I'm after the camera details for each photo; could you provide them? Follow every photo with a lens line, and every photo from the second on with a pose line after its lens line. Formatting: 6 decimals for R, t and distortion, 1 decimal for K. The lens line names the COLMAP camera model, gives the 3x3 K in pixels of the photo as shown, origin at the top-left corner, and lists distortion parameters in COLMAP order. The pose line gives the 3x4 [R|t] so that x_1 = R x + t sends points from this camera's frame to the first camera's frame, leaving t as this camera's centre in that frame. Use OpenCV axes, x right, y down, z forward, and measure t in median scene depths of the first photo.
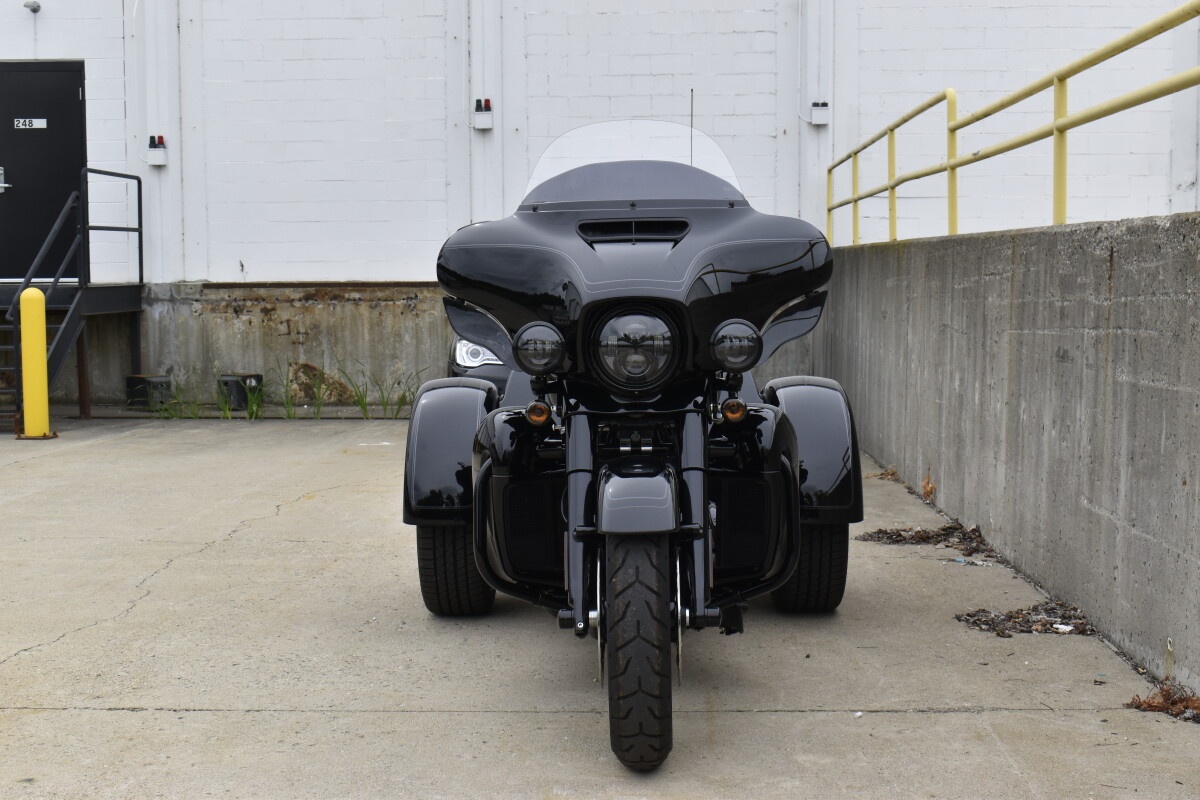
lens RADIAL K [[1554.3, 0, 600.4], [0, 1554.3, 400.4], [0, 0, 1]] dist [0.003765, 0.000000]
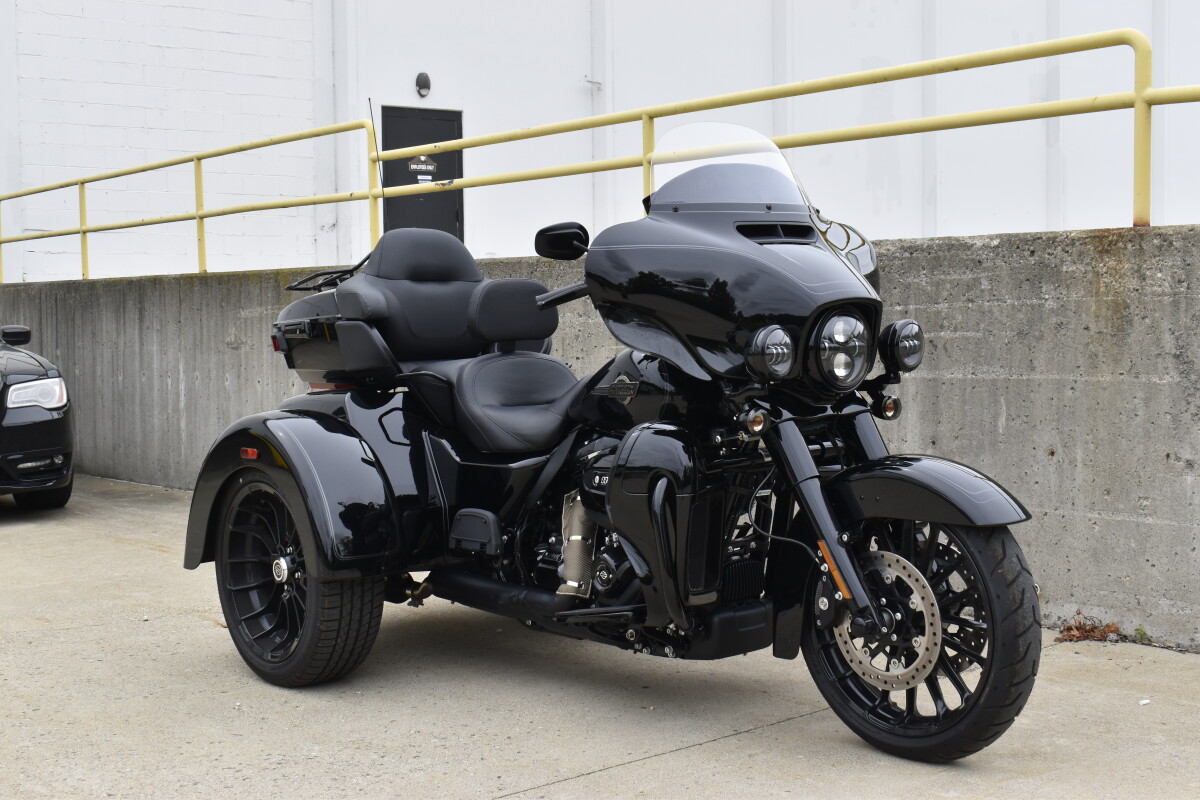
lens RADIAL K [[1503.3, 0, 608.8], [0, 1503.3, 397.6], [0, 0, 1]] dist [-0.038662, 0.000000]
pose [[0.756587, -0.046819, 0.652215, -0.310833], [0.065240, 0.997861, -0.004049, -0.003883], [-0.650630, 0.045614, 0.758024, 0.158823]]
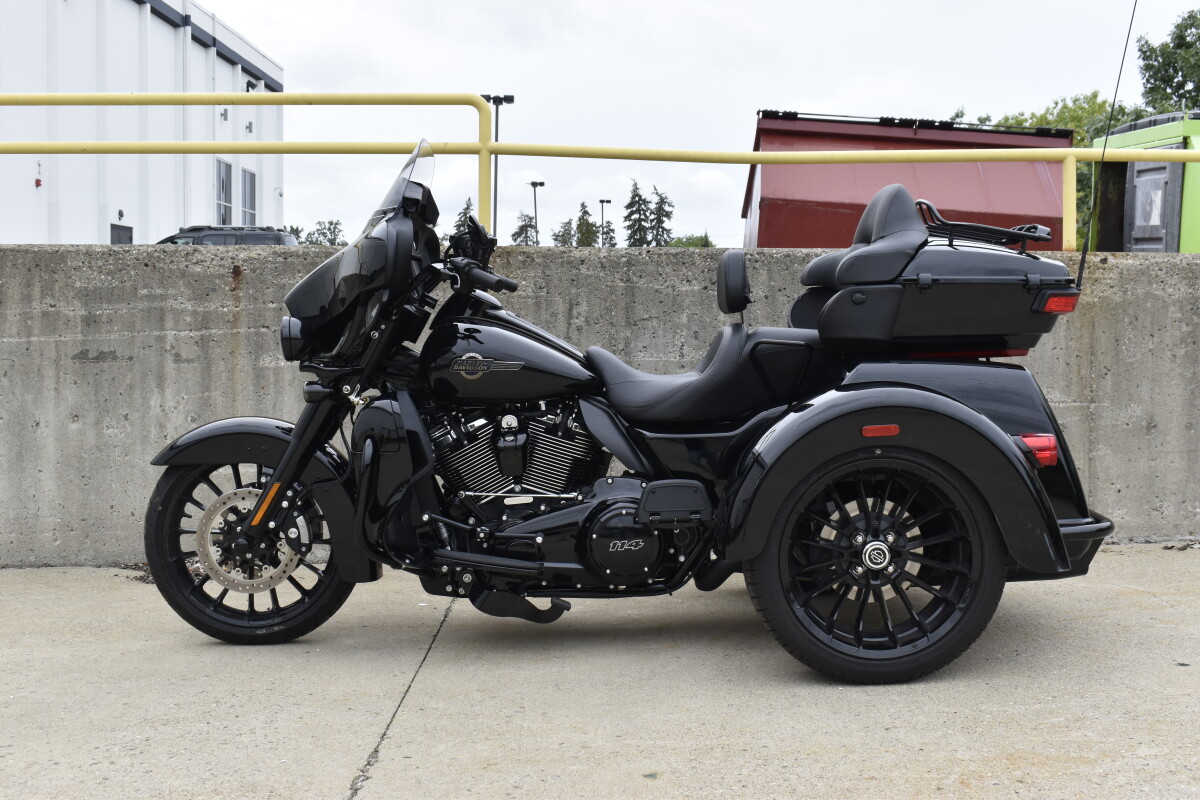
lens RADIAL K [[1476.3, 0, 599.8], [0, 1476.3, 403.1], [0, 0, 1]] dist [-0.062573, 0.000000]
pose [[-0.040627, -0.053849, 0.997722, -0.527511], [0.081257, 0.995061, 0.057014, -0.017273], [-0.995865, 0.083389, -0.036050, 0.436325]]
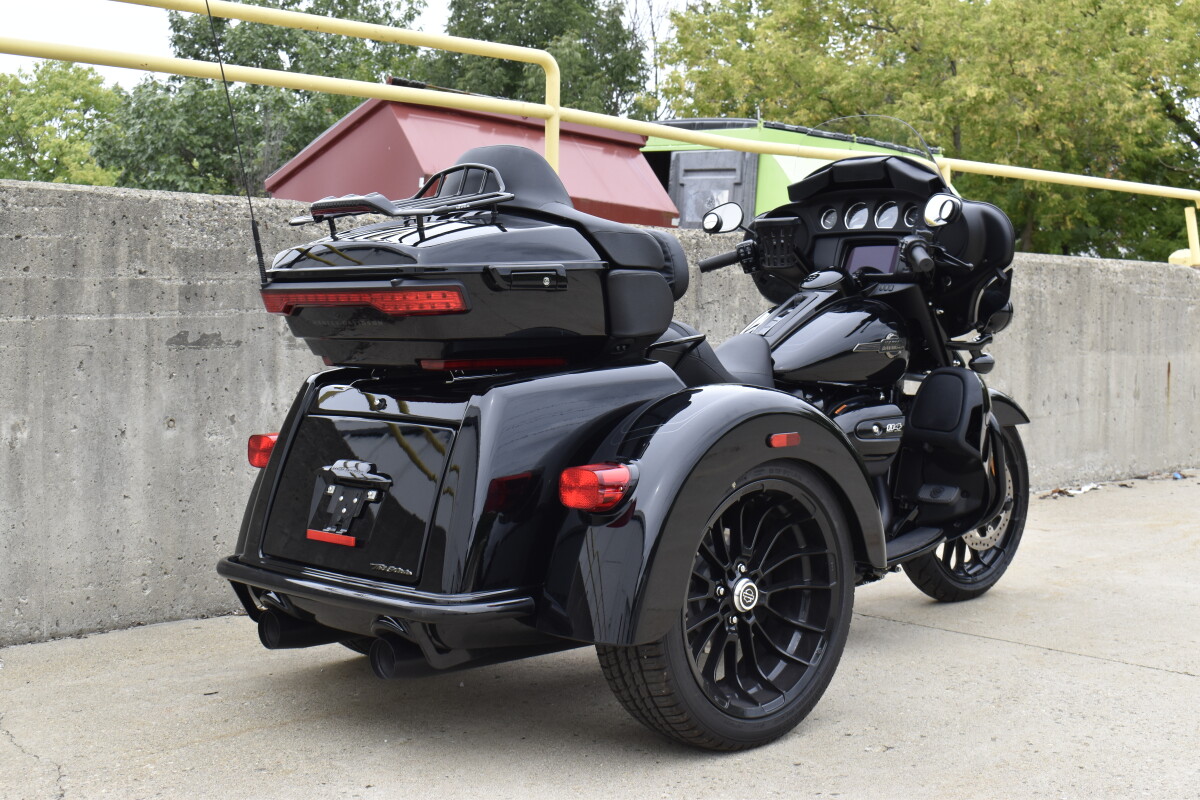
lens RADIAL K [[1661.1, 0, 605.9], [0, 1661.1, 401.2], [0, 0, 1]] dist [0.041331, 0.000000]
pose [[-0.691261, -0.037448, 0.721634, -0.350645], [0.052739, 0.993378, 0.102070, -0.052726], [-0.720678, 0.108615, -0.684708, 0.981300]]
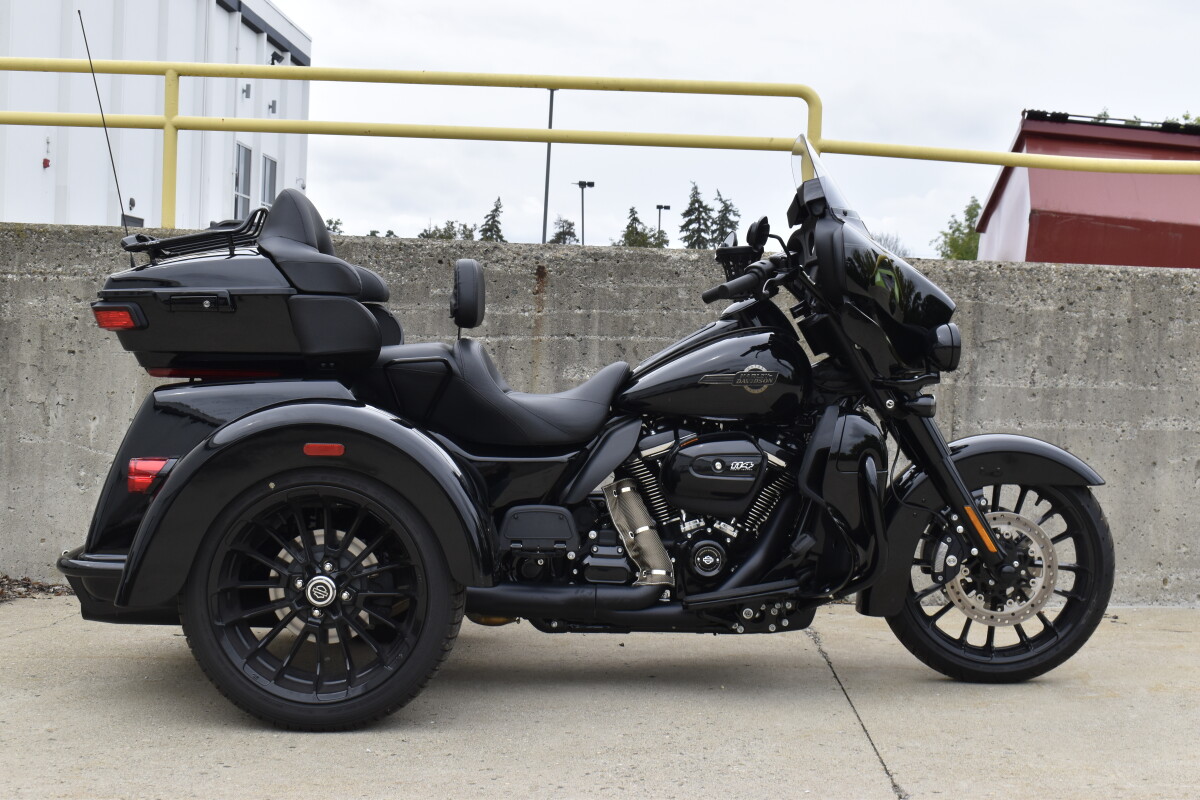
lens RADIAL K [[1753.2, 0, 607.3], [0, 1753.2, 396.8], [0, 0, 1]] dist [-0.027297, 0.000000]
pose [[-0.016758, -0.027212, 0.999489, -0.574653], [0.048183, 0.998446, 0.027991, -0.020343], [-0.998698, 0.048628, -0.015421, 0.569101]]
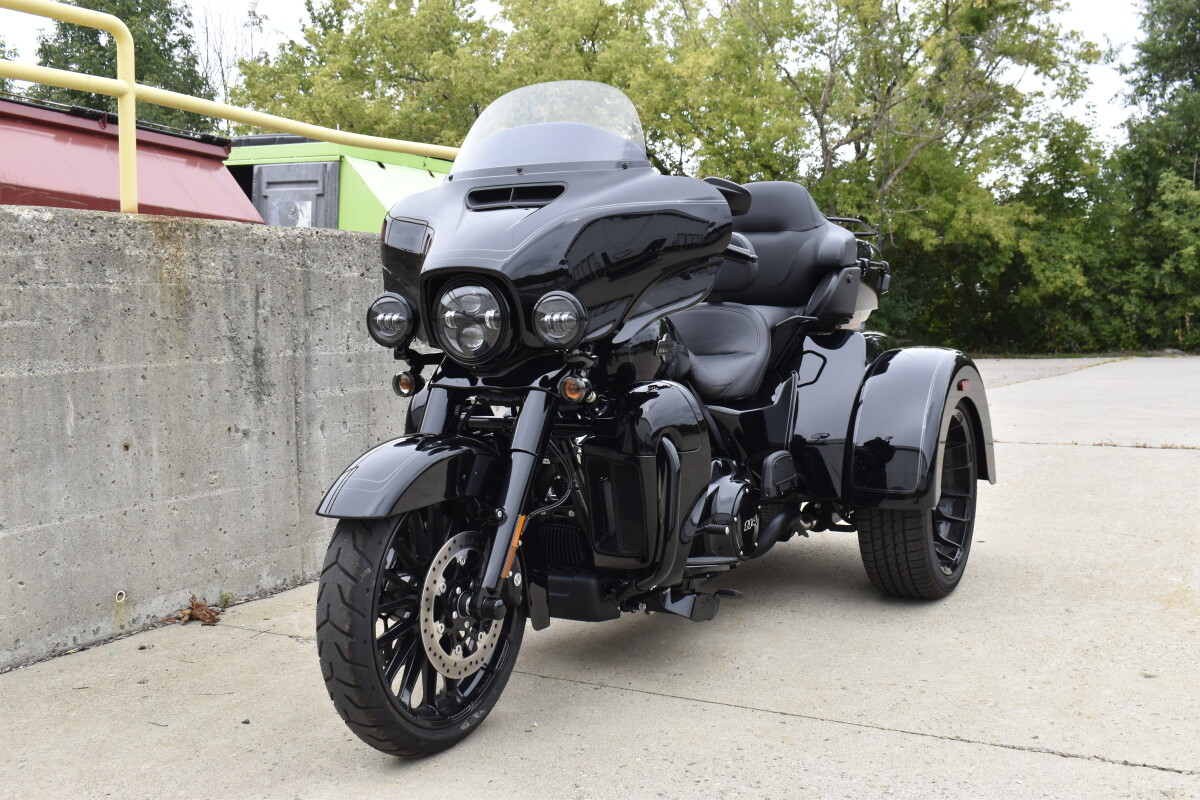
lens RADIAL K [[1276.0, 0, 598.0], [0, 1276.0, 397.6], [0, 0, 1]] dist [-0.049734, 0.000000]
pose [[-0.878648, -0.011260, 0.477338, -0.173272], [0.059518, 0.989342, 0.132894, -0.043443], [-0.473747, 0.145177, -0.868613, 0.817549]]
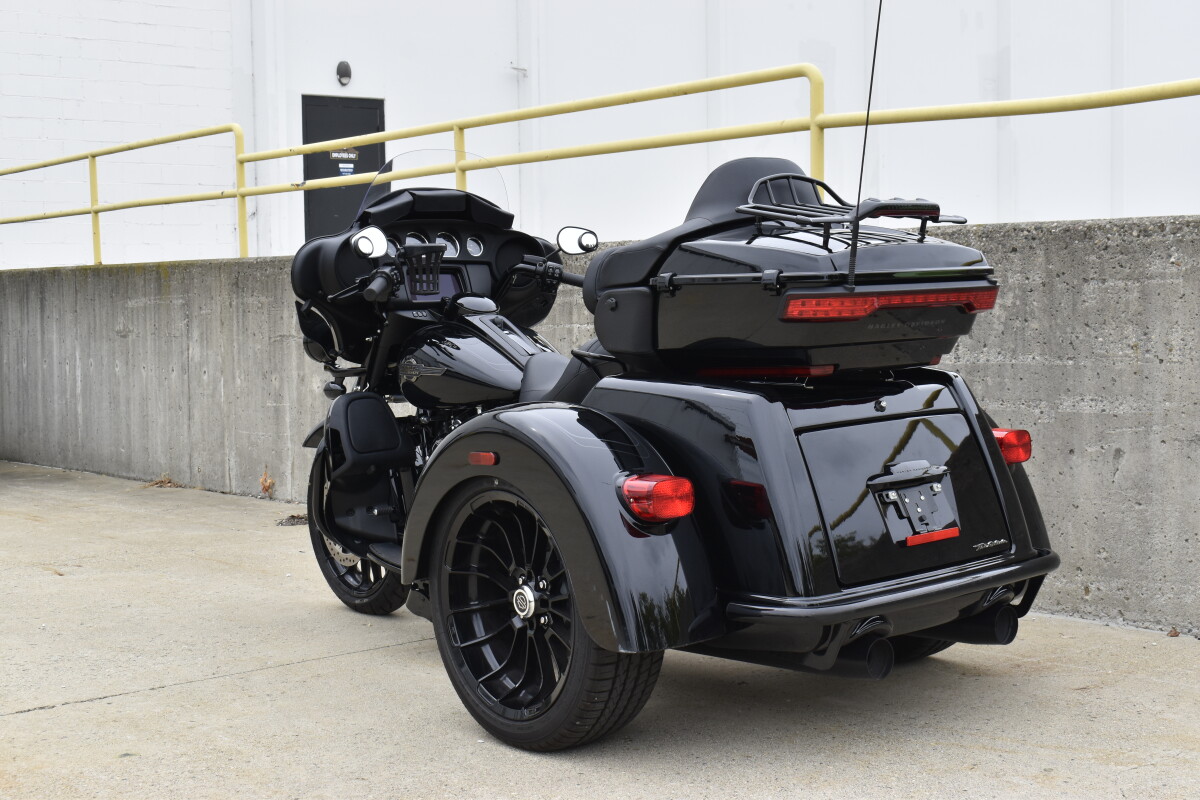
lens RADIAL K [[1616.5, 0, 596.0], [0, 1616.5, 398.8], [0, 0, 1]] dist [-0.015098, 0.000000]
pose [[0.762690, -0.052156, 0.644658, -0.332670], [0.067223, 0.997737, 0.001191, 0.010239], [-0.643261, 0.042428, 0.764471, -0.037626]]
